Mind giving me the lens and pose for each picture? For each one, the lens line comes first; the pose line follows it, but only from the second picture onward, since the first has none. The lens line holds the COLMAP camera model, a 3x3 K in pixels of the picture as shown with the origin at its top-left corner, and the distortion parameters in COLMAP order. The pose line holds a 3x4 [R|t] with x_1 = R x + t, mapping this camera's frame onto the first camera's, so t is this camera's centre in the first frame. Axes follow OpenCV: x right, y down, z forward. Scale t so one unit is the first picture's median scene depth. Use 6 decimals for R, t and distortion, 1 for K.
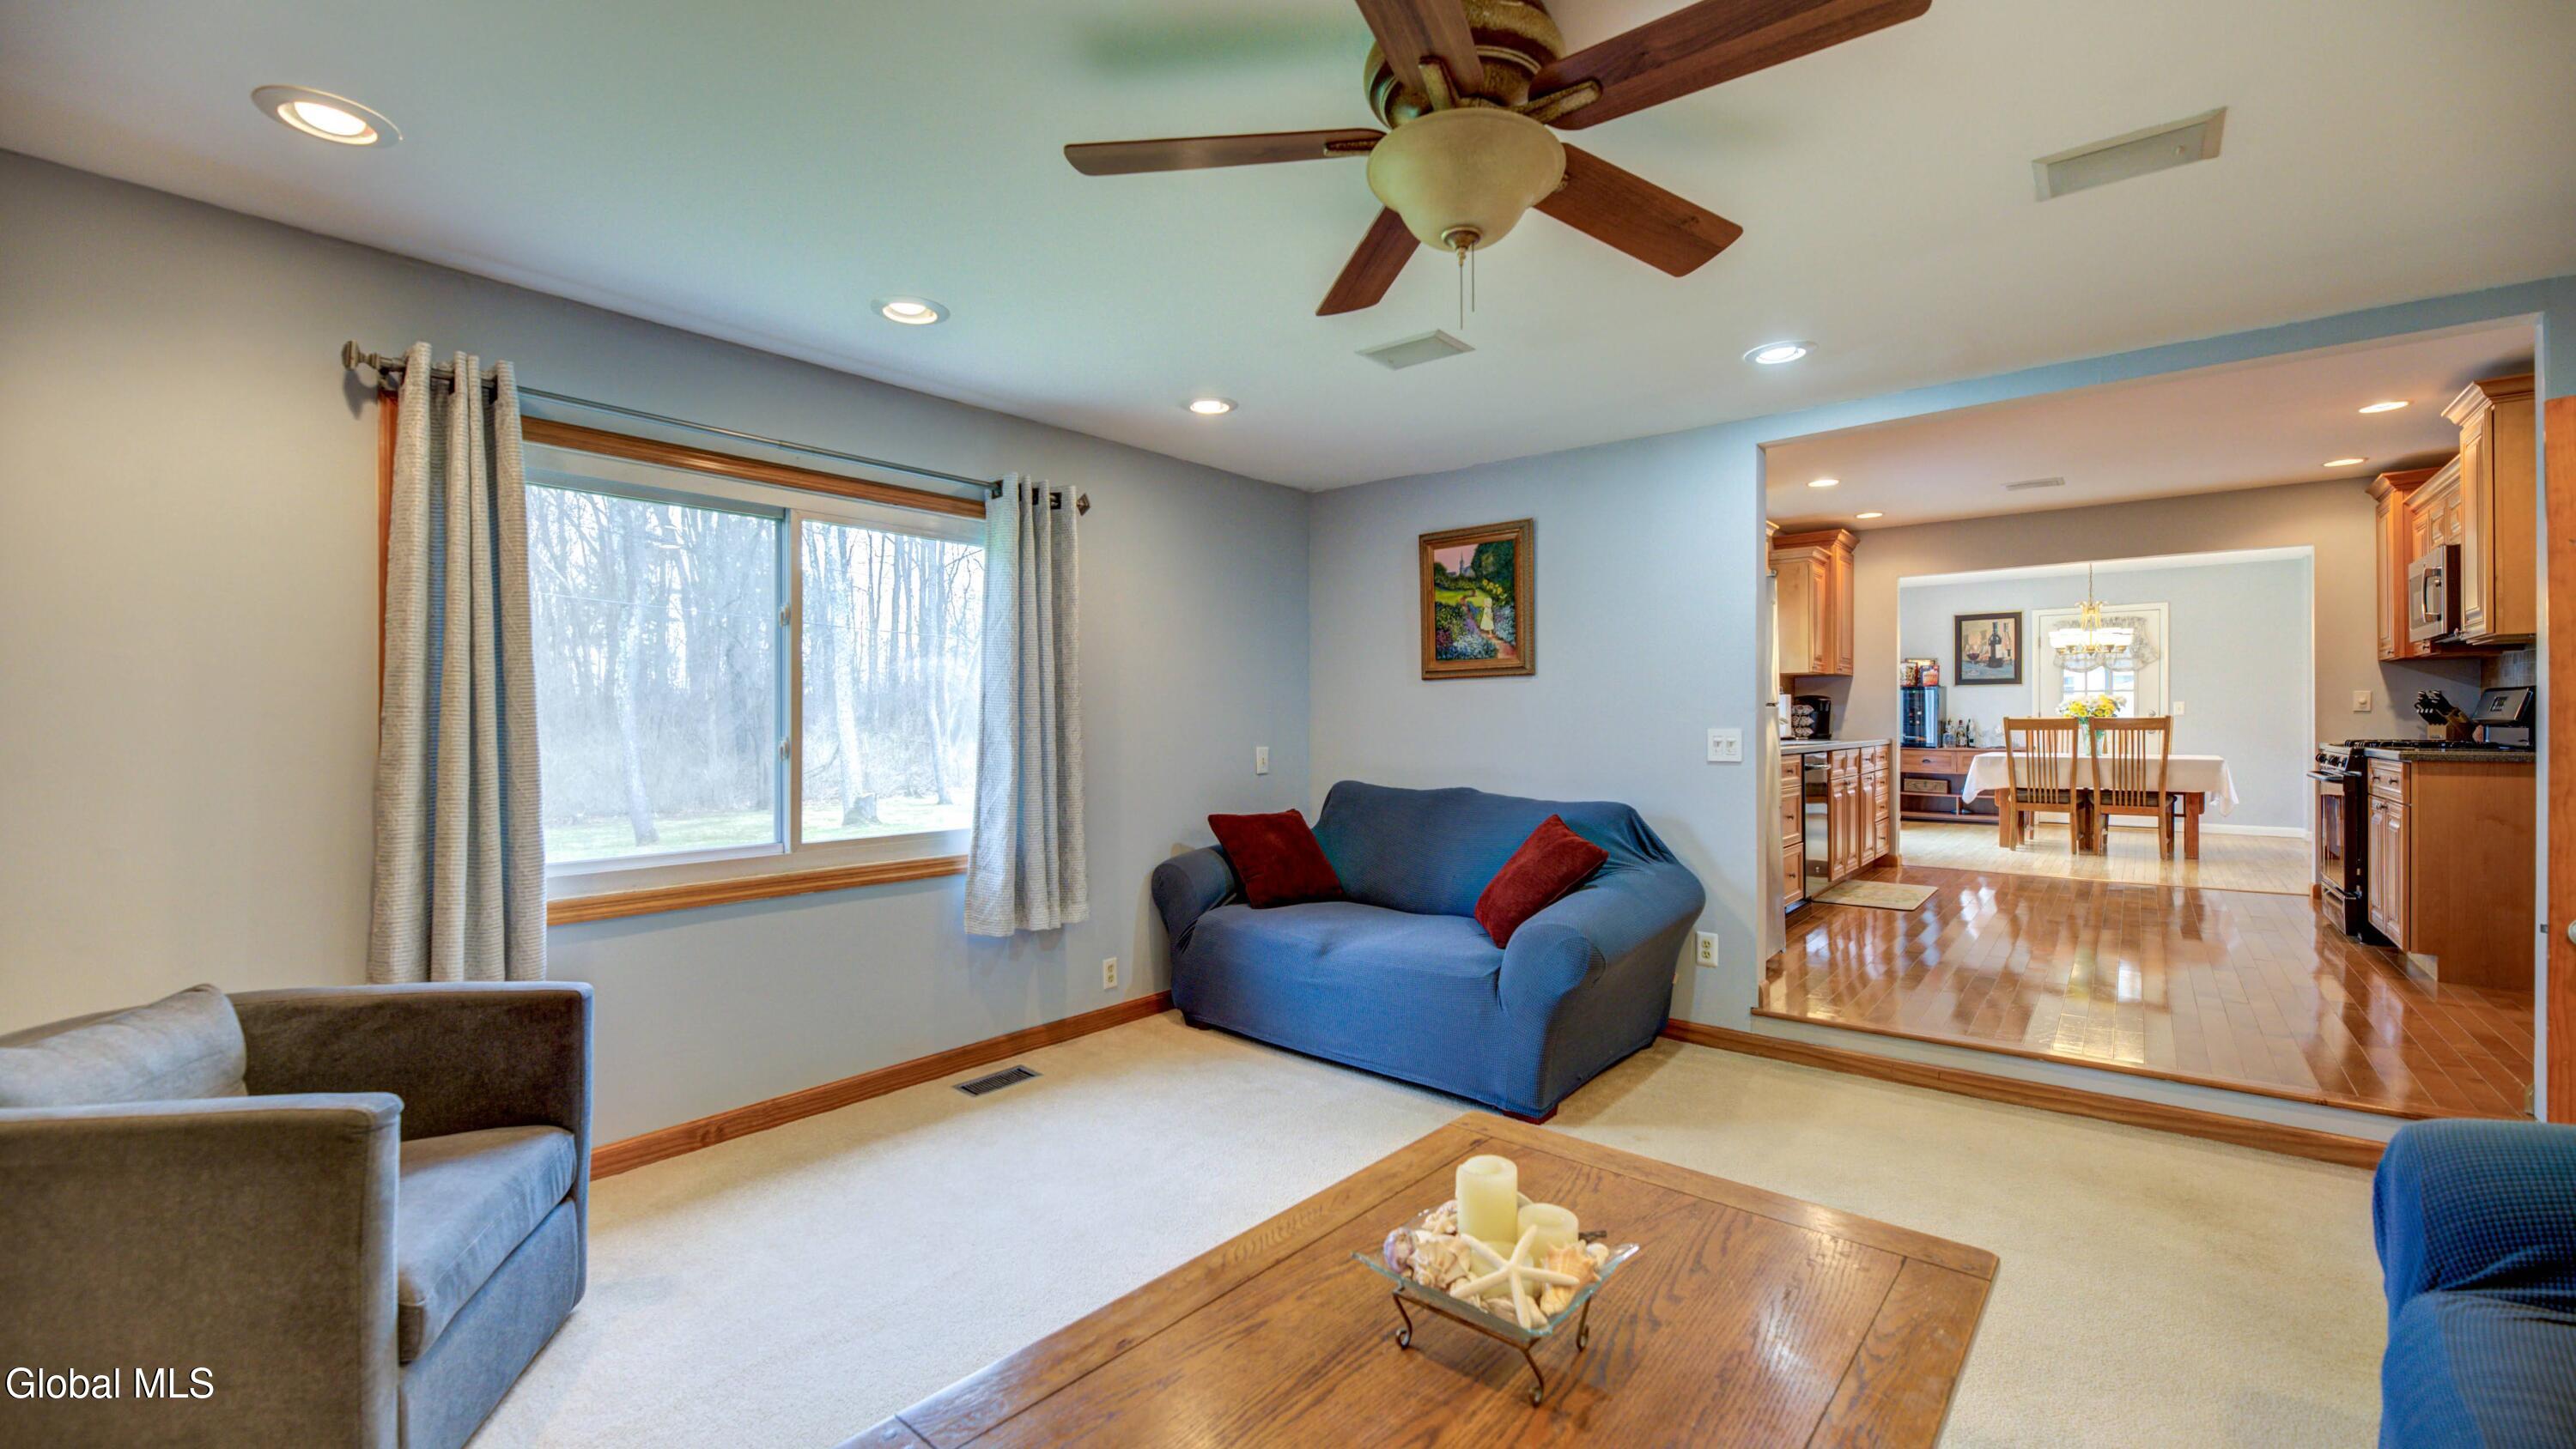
lens RADIAL K [[1053.0, 0, 1291.6], [0, 1053.0, 721.9], [0, 0, 1]] dist [-0.003494, -0.001726]
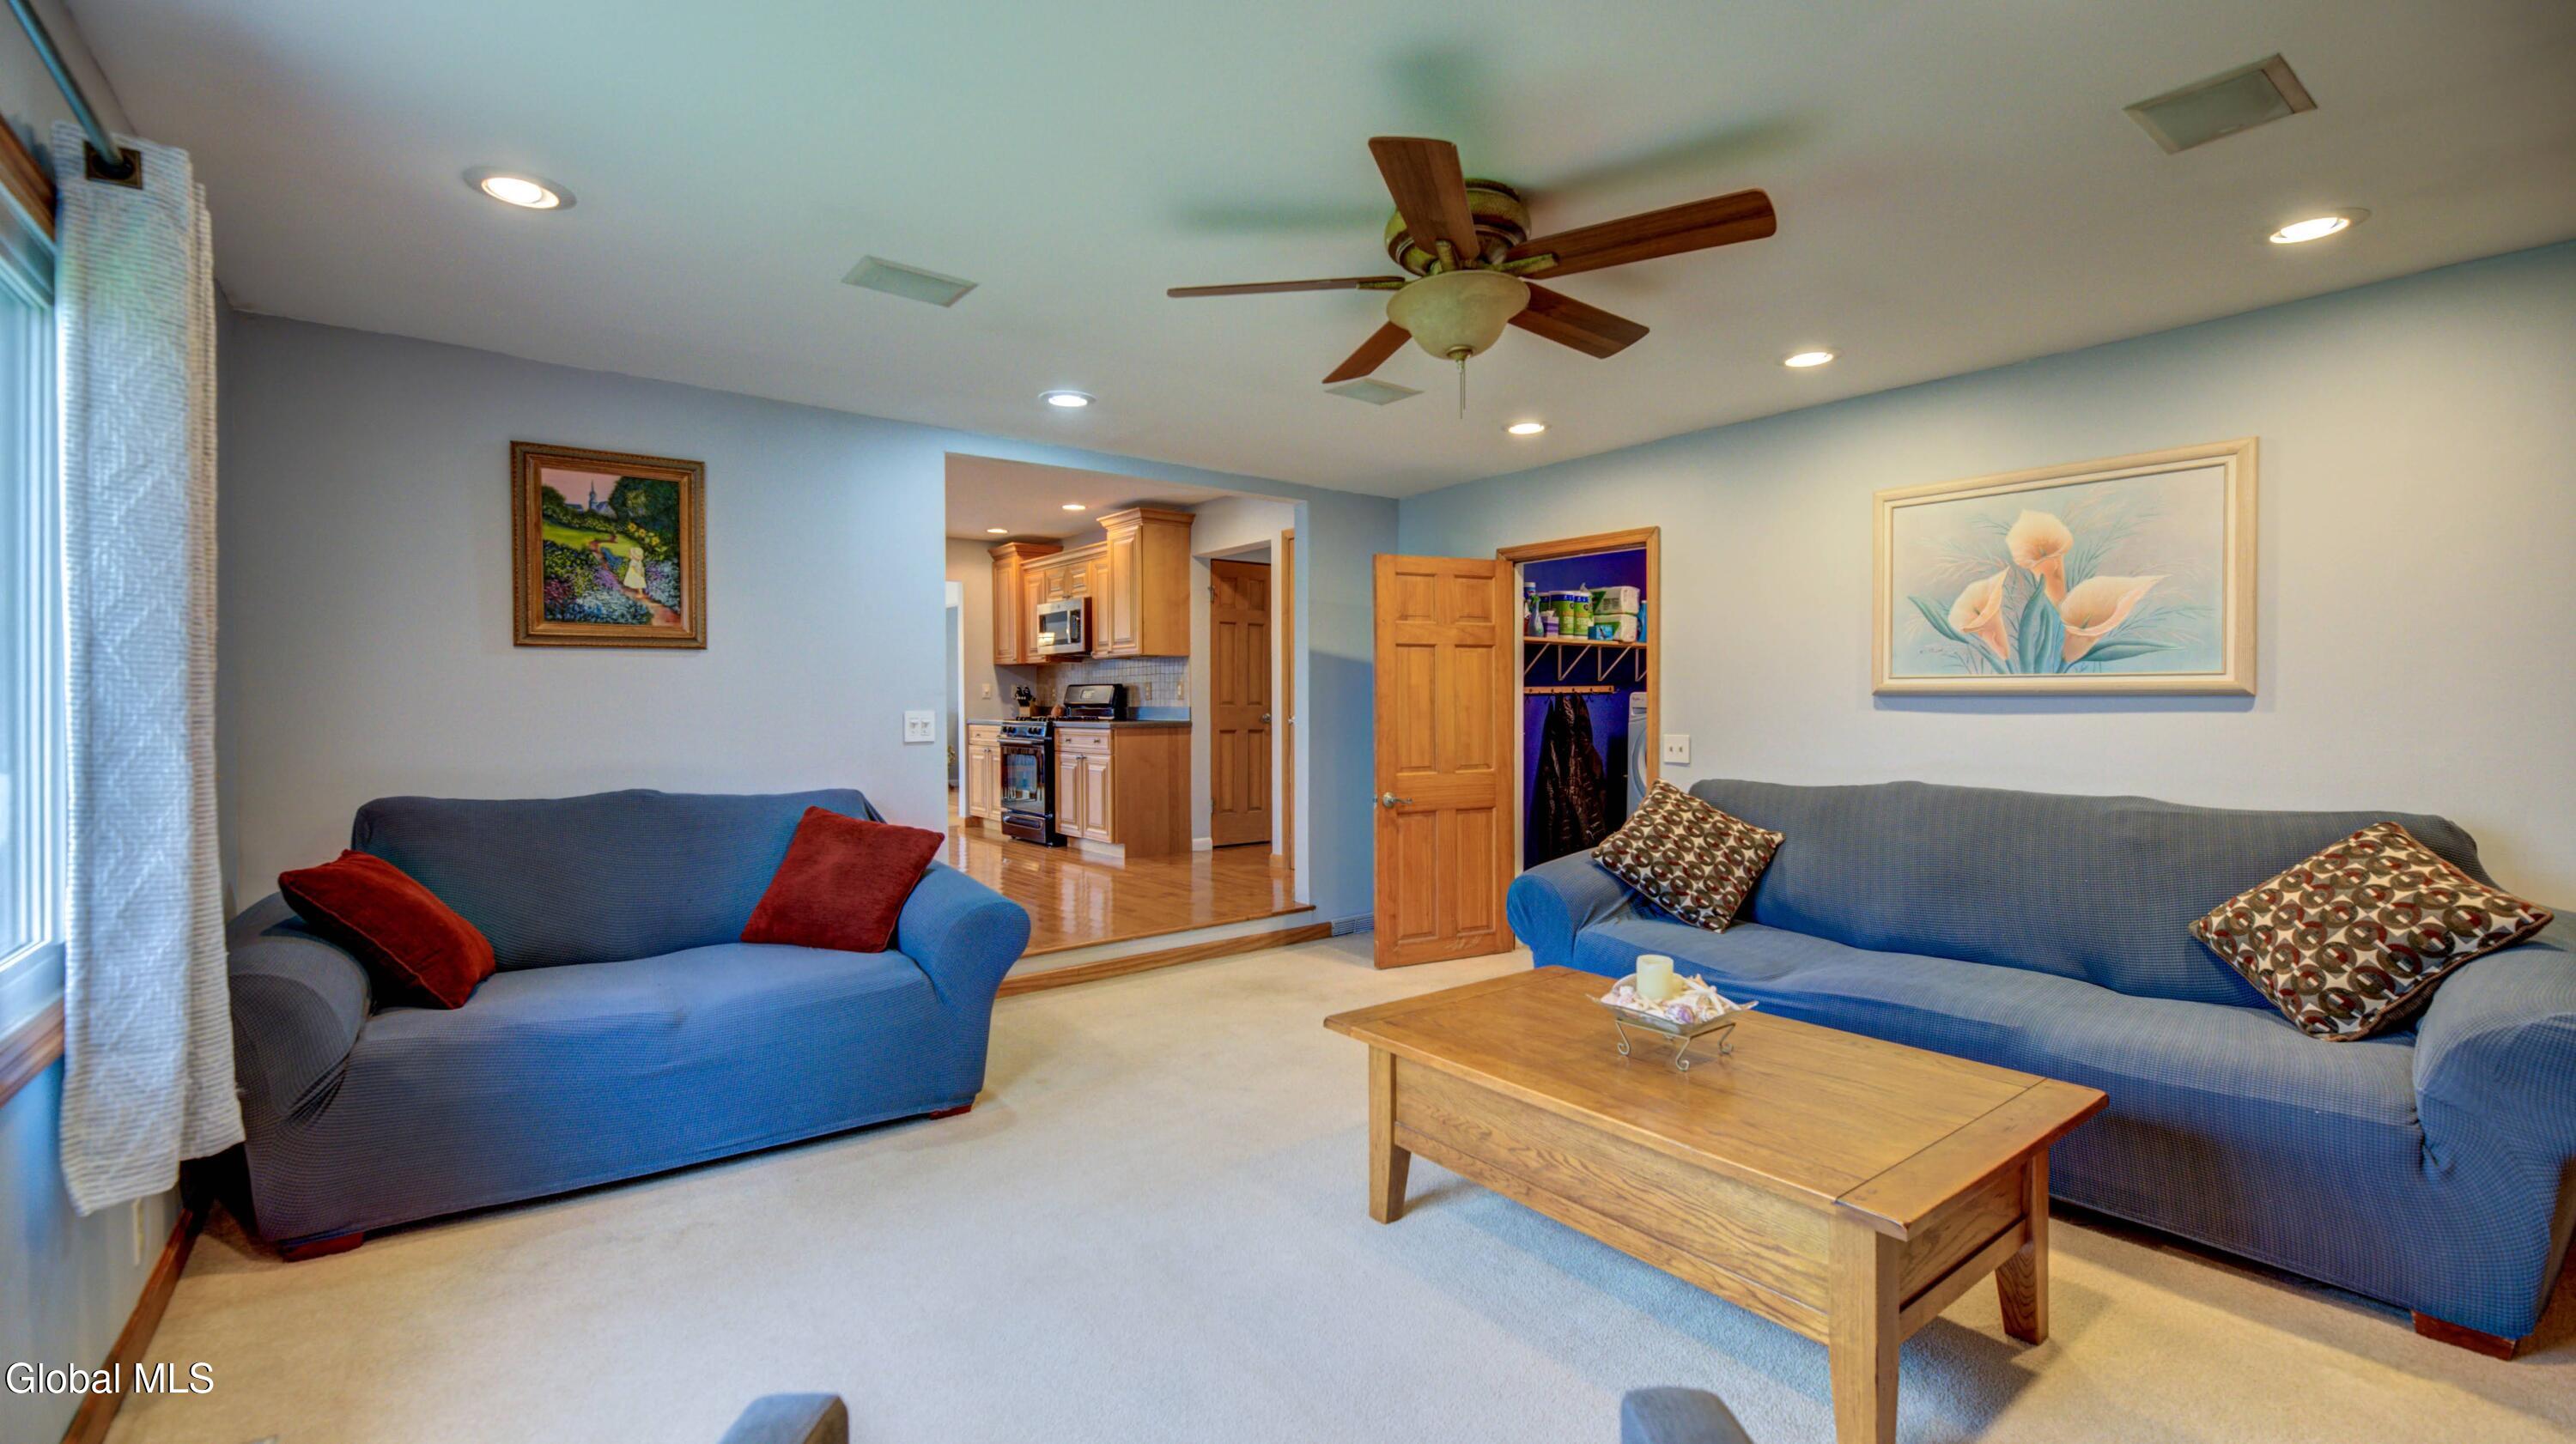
lens RADIAL K [[1053.1, 0, 1306.8], [0, 1053.1, 705.4], [0, 0, 1]] dist [-0.003494, -0.001726]
pose [[0.205841, -0.000568, 0.978585, -0.359269], [0.002576, 0.999997, 0.000039, 0.001217], [-0.978582, 0.002513, 0.205842, 0.260575]]
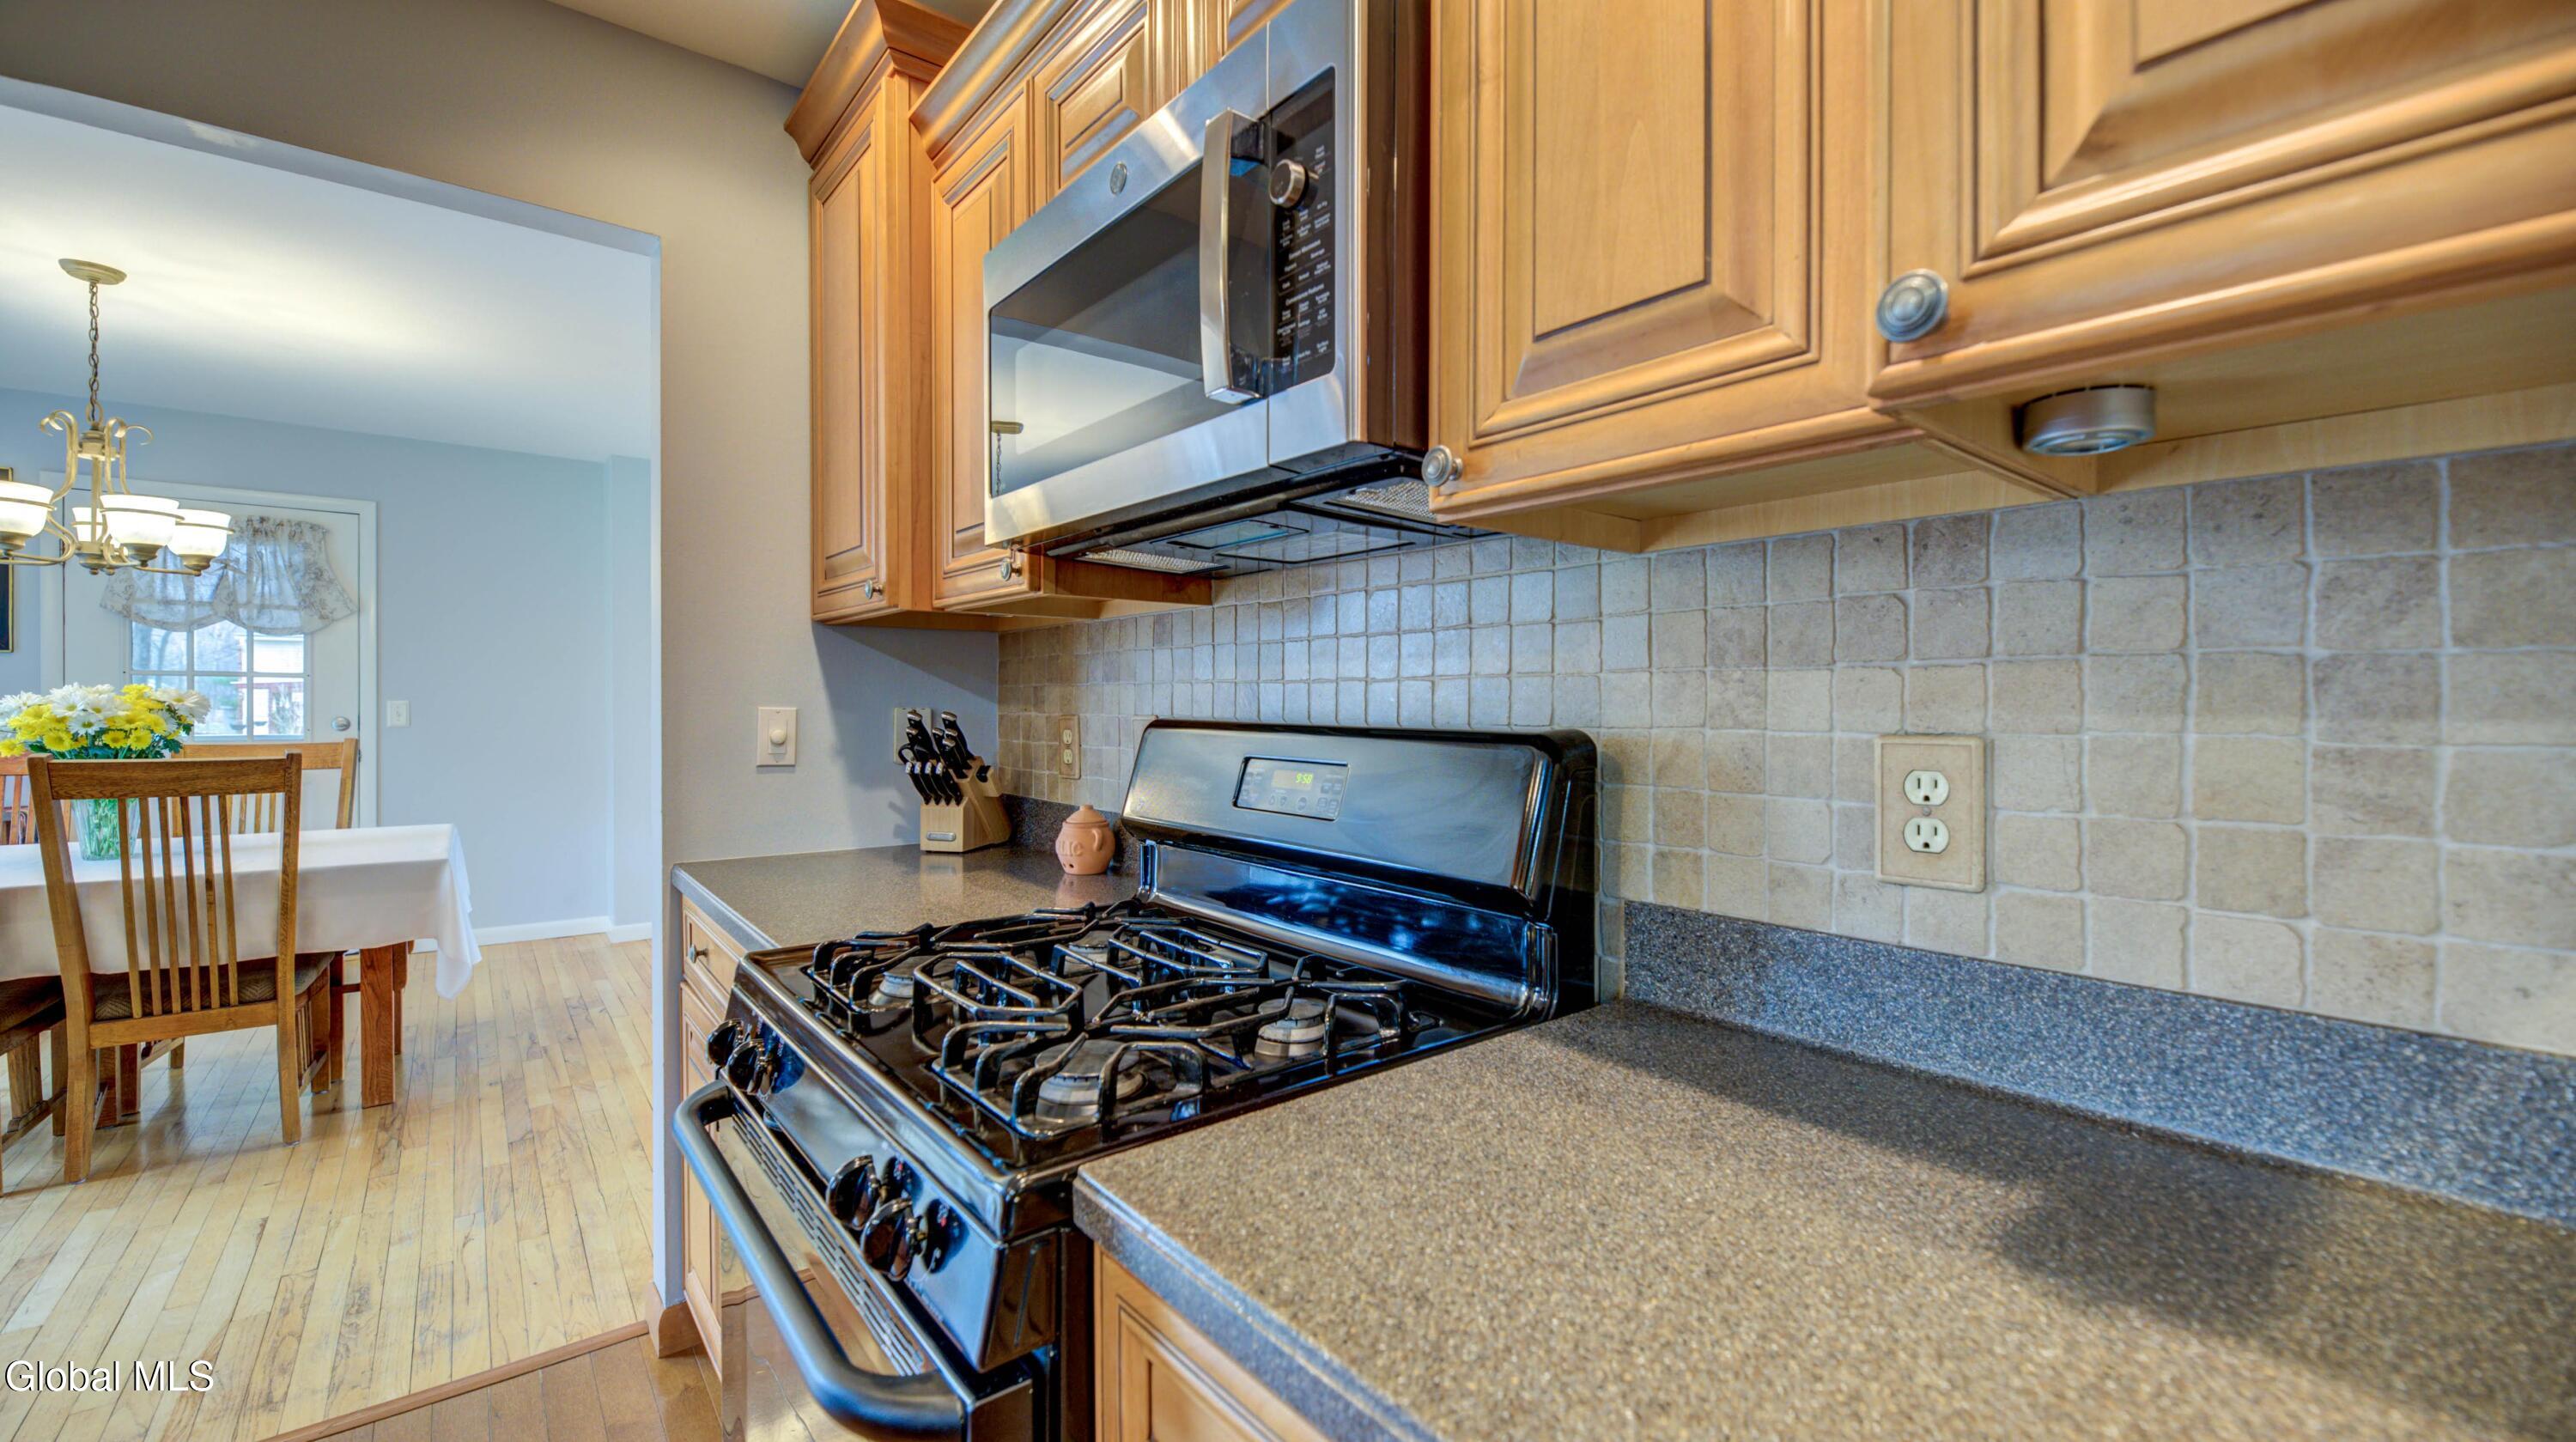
lens RADIAL K [[1053.3, 0, 1276.8], [0, 1053.3, 714.8], [0, 0, 1]] dist [-0.003494, -0.001726]
pose [[0.226384, -0.003199, 0.974033, 0.759400], [-0.007810, 0.999957, 0.005099, -0.031243], [-0.974007, -0.008761, 0.226349, 0.798951]]
